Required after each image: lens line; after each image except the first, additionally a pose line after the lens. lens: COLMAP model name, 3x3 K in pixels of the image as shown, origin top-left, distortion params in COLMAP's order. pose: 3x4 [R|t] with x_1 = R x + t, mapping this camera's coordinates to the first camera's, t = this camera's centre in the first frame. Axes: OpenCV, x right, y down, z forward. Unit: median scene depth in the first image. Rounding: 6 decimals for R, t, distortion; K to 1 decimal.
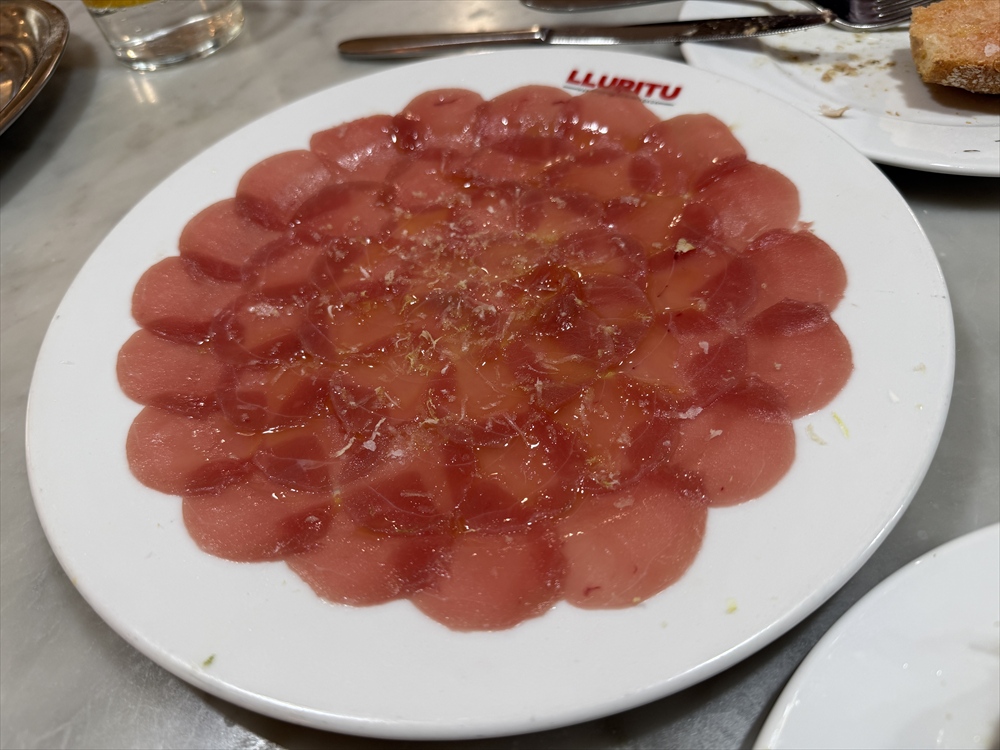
lens RADIAL K [[764.5, 0, 483.1], [0, 764.5, 372.1], [0, 0, 1]] dist [0.117269, -0.314699]
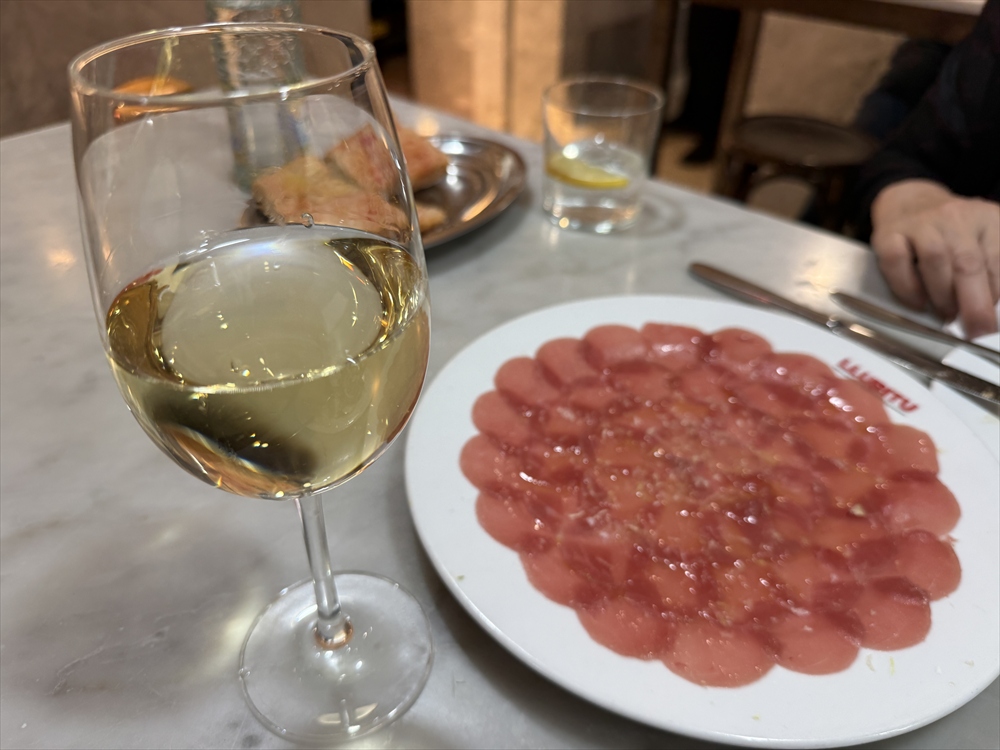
lens RADIAL K [[764.5, 0, 483.1], [0, 764.5, 372.1], [0, 0, 1]] dist [0.117269, -0.314699]
pose [[0.841677, 0.430995, -0.325306, 0.039051], [-0.481433, 0.871787, -0.090610, 0.067406], [0.244545, 0.232877, 0.941258, -0.510734]]
